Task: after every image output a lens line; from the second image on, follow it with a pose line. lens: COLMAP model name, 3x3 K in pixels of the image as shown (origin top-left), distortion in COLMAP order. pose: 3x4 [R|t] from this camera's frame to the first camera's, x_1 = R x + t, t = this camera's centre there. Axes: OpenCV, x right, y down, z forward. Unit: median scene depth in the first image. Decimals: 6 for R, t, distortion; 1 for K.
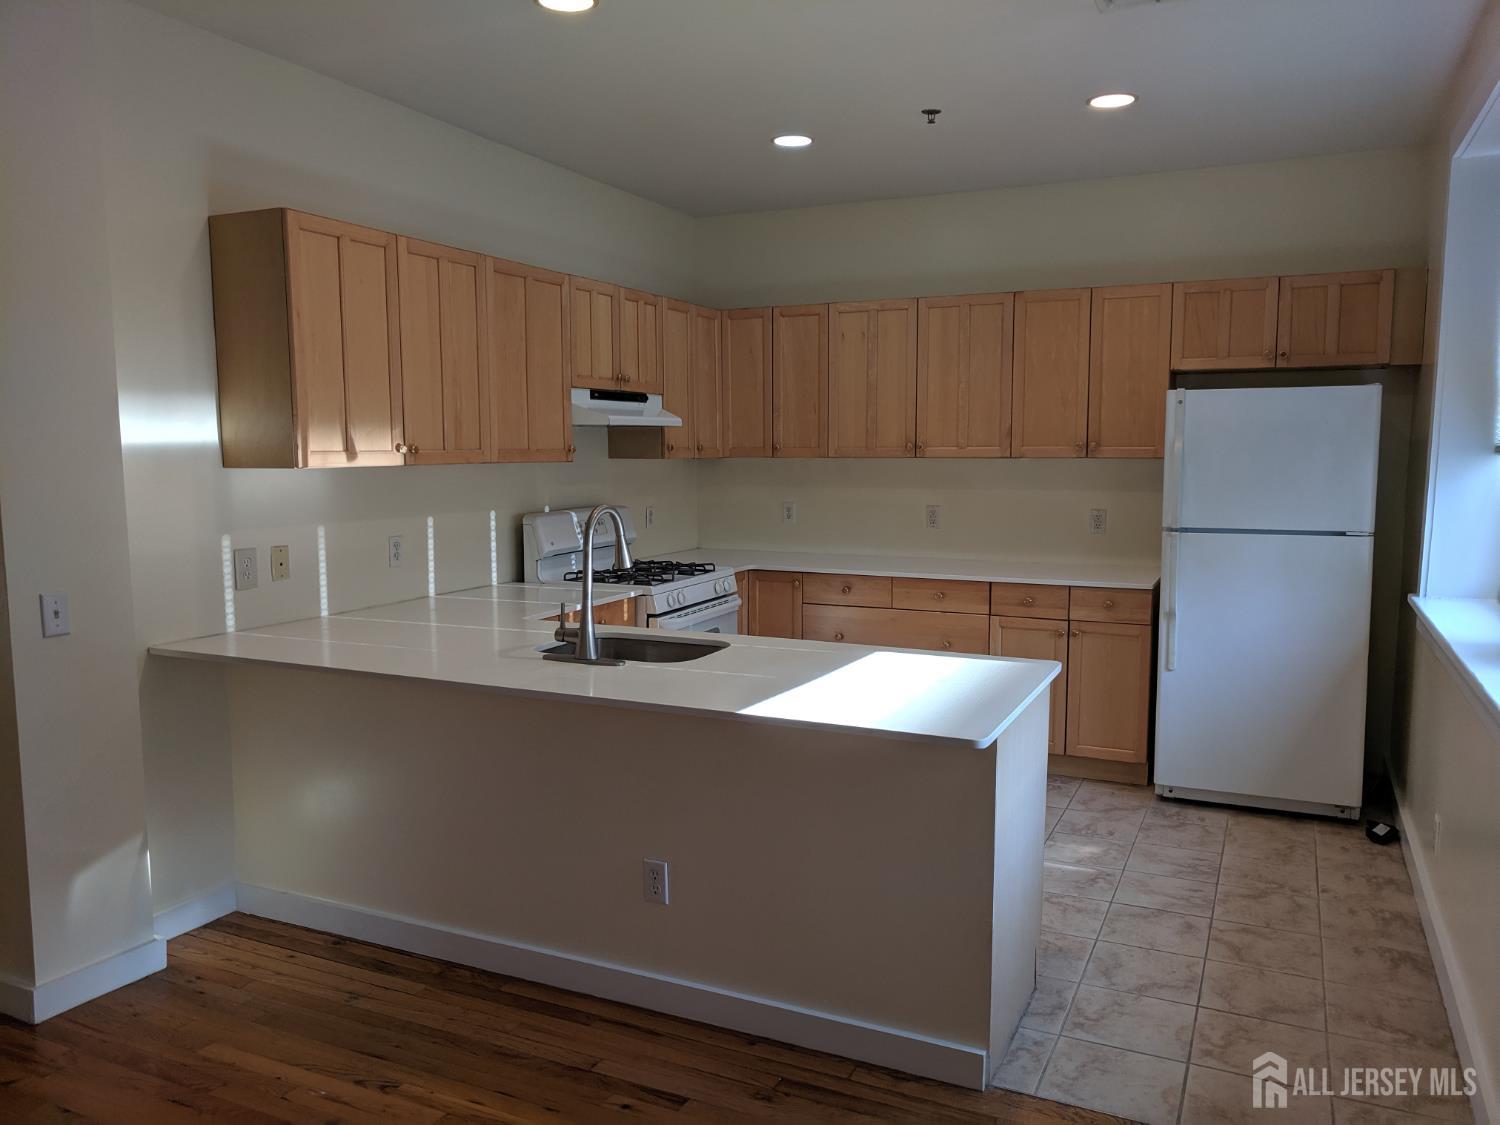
lens RADIAL K [[1130.2, 0, 747.4], [0, 1130.2, 560.9], [0, 0, 1]] dist [-0.002458, 0.028268]
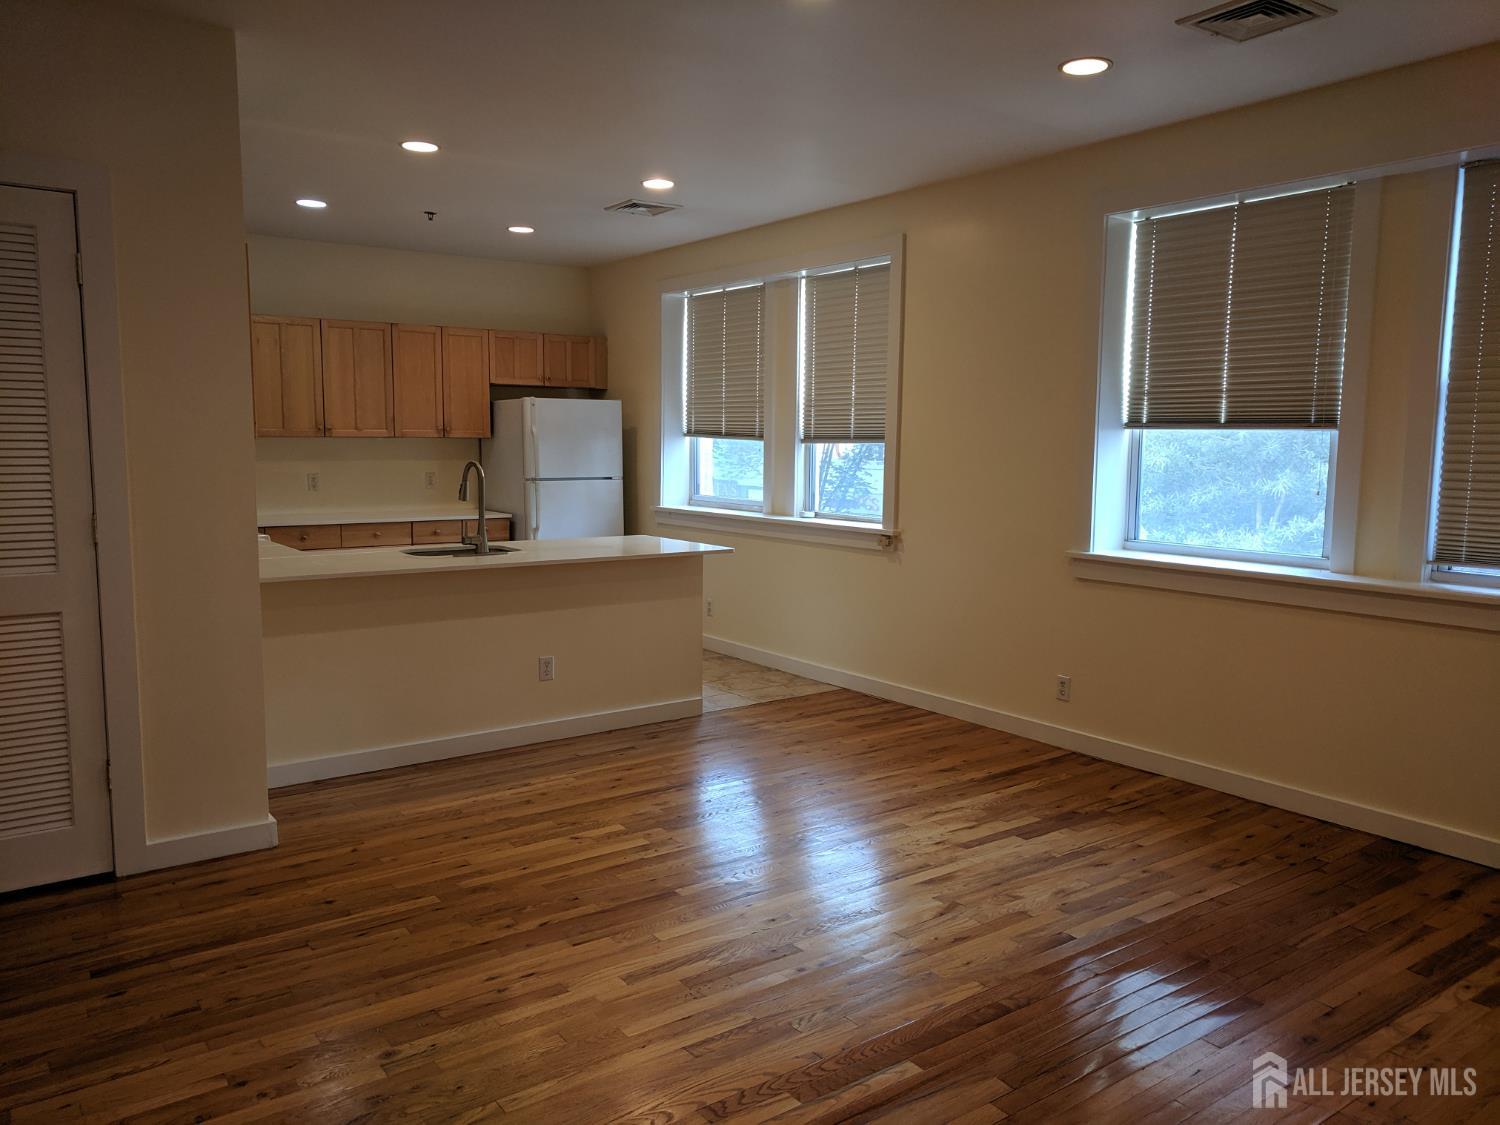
lens RADIAL K [[1130.2, 0, 754.7], [0, 1130.2, 568.8], [0, 0, 1]] dist [-0.002458, 0.028268]
pose [[0.466498, -0.095035, 0.879402, -1.047004], [0.080907, 0.994628, 0.064568, 0.024789], [-0.880814, 0.041029, 0.471681, -0.105946]]
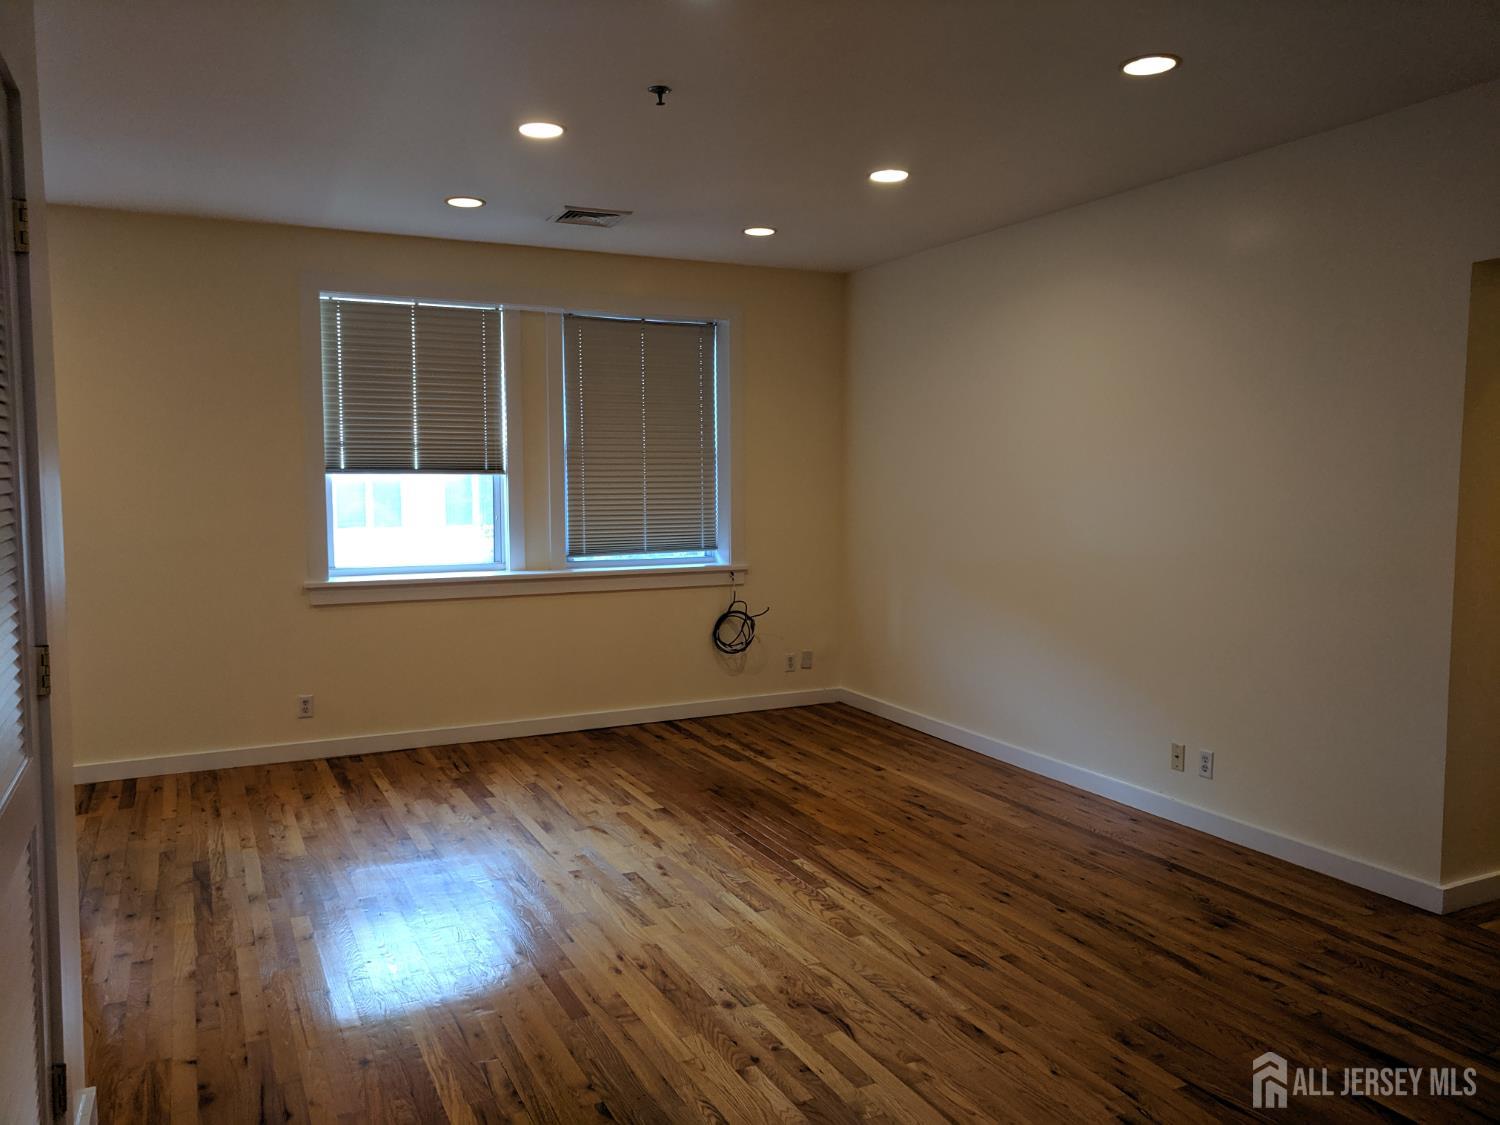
lens RADIAL K [[1130.2, 0, 756.2], [0, 1130.2, 570.6], [0, 0, 1]] dist [-0.002458, 0.028268]
pose [[-0.795869, -0.049789, 0.603418, -1.072830], [0.064061, 0.984095, 0.165692, -0.096701], [-0.602071, 0.170524, -0.780021, 0.928823]]
